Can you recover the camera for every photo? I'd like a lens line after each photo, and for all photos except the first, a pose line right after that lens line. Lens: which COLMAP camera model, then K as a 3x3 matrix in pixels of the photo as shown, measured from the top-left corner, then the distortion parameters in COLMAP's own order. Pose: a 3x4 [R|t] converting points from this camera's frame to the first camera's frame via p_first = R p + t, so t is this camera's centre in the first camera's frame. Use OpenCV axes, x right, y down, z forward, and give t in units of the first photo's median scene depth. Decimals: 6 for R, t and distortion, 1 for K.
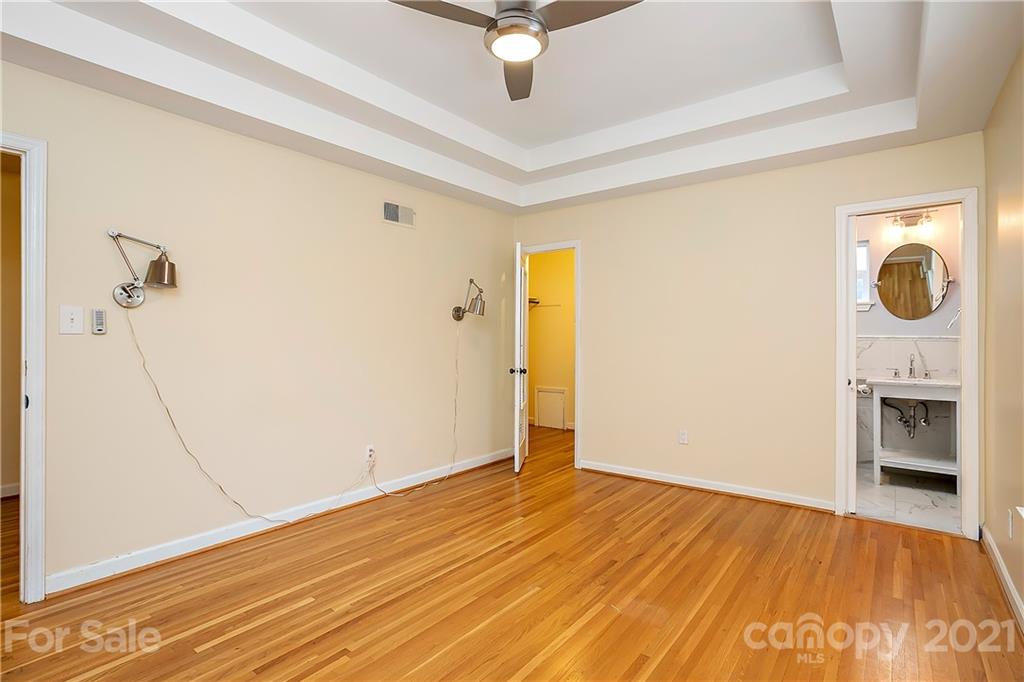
lens RADIAL K [[498.4, 0, 509.8], [0, 498.4, 339.7], [0, 0, 1]] dist [-0.018149, 0.012260]
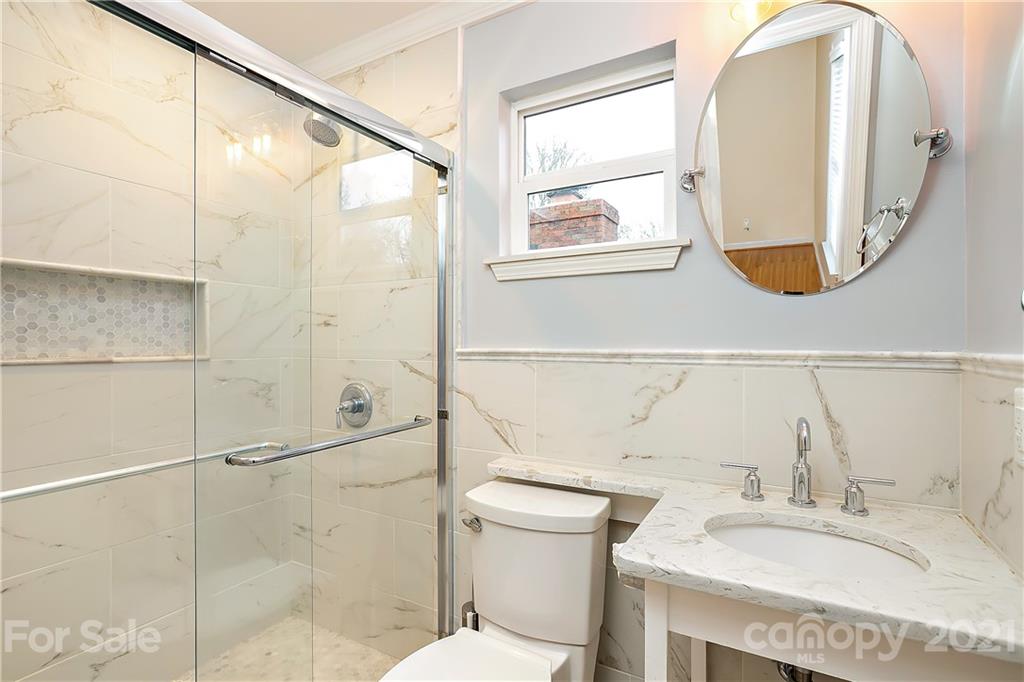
lens RADIAL K [[498.4, 0, 511.7], [0, 498.4, 343.2], [0, 0, 1]] dist [-0.018149, 0.012260]
pose [[0.991932, -0.007359, 0.126557, 0.615585], [0.007784, 0.999966, -0.002862, -0.011916], [-0.126531, 0.003824, 0.991955, 0.743646]]
